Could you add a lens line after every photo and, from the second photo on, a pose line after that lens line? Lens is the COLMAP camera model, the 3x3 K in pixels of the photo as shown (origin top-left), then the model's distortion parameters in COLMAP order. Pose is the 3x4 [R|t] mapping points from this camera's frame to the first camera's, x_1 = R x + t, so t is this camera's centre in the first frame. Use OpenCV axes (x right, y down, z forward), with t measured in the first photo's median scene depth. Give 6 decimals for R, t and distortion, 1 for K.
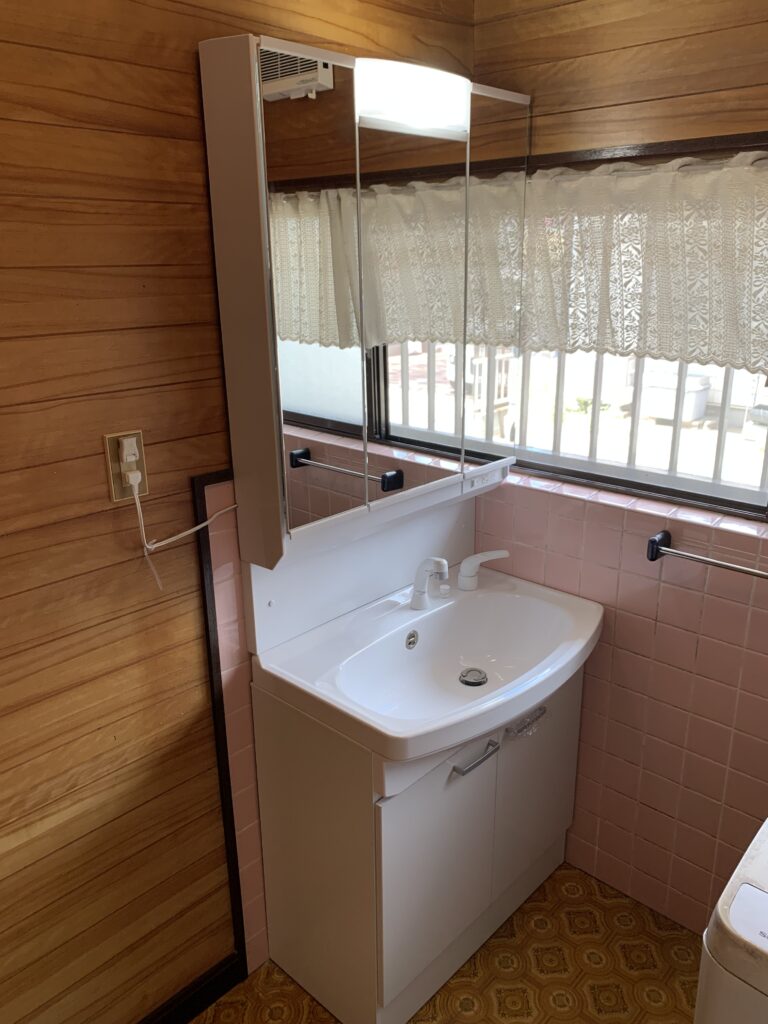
lens RADIAL K [[793.7, 0, 384.0], [0, 793.7, 512.0], [0, 0, 1]] dist [0.053553, -0.000948]
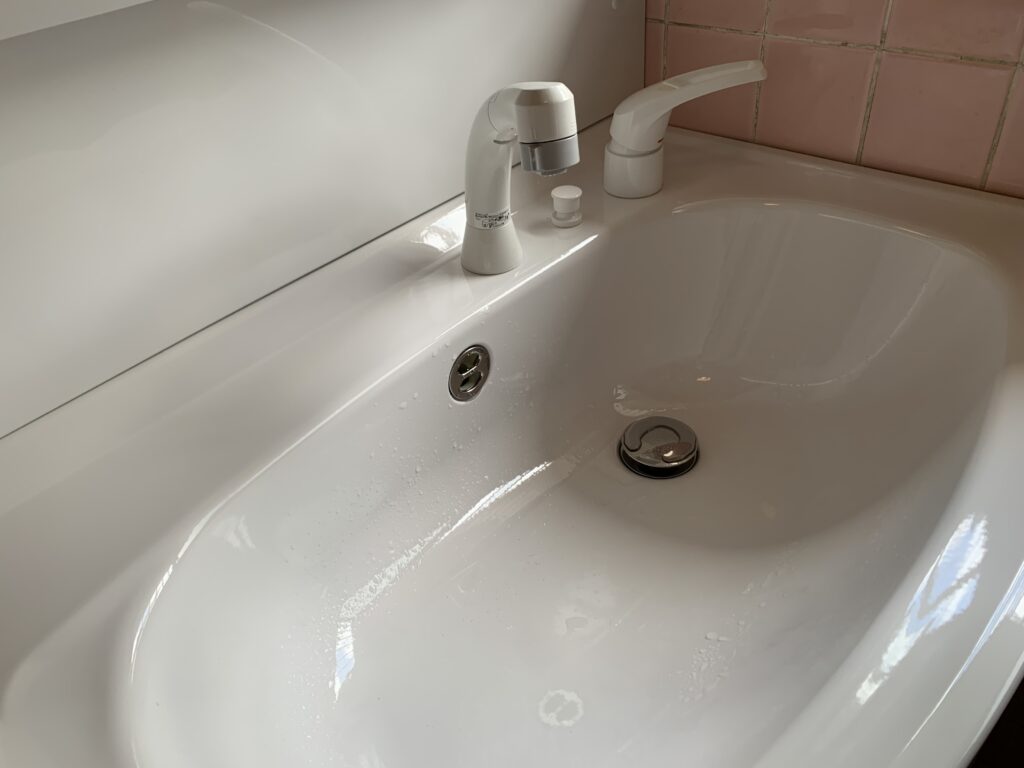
lens RADIAL K [[793.7, 0, 512.0], [0, 793.7, 384.0], [0, 0, 1]] dist [0.053553, -0.000948]
pose [[0.997736, -0.067133, -0.003965, 0.063263], [0.064733, 0.942754, 0.327146, 0.074812], [-0.018224, -0.326662, 0.944966, 0.832208]]
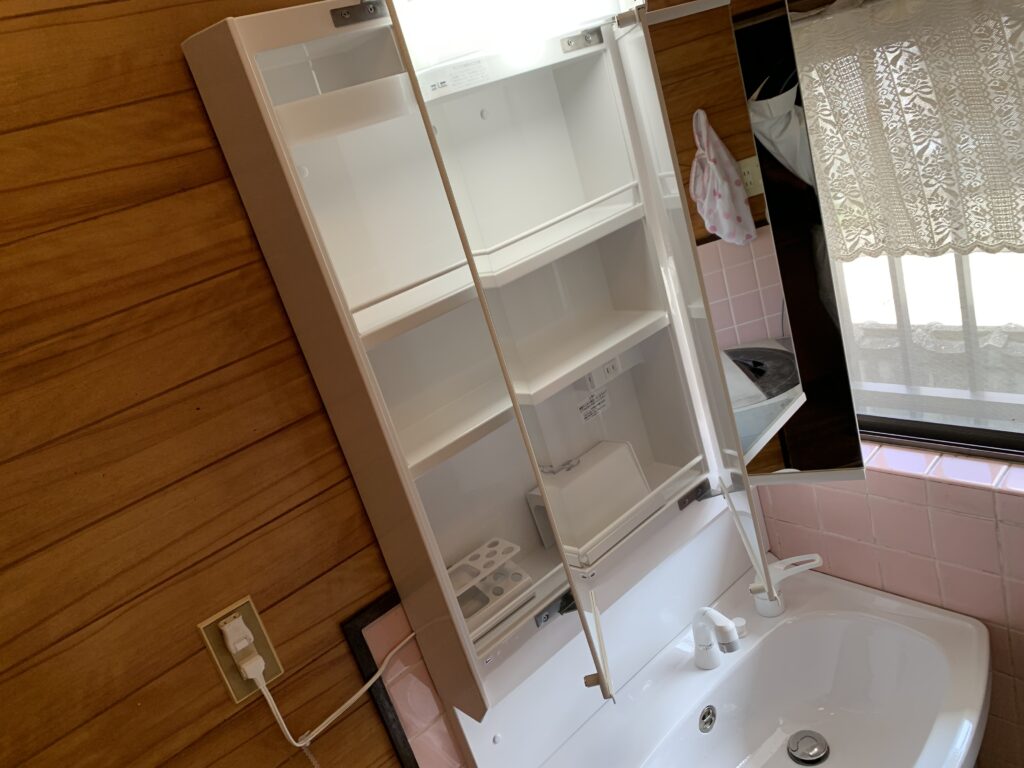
lens RADIAL K [[793.7, 0, 512.0], [0, 793.7, 384.0], [0, 0, 1]] dist [0.053553, -0.000948]
pose [[0.953964, -0.215584, -0.208511, 0.099254], [0.228107, 0.972905, 0.037714, -0.238915], [0.194731, -0.083540, 0.977293, 0.334971]]
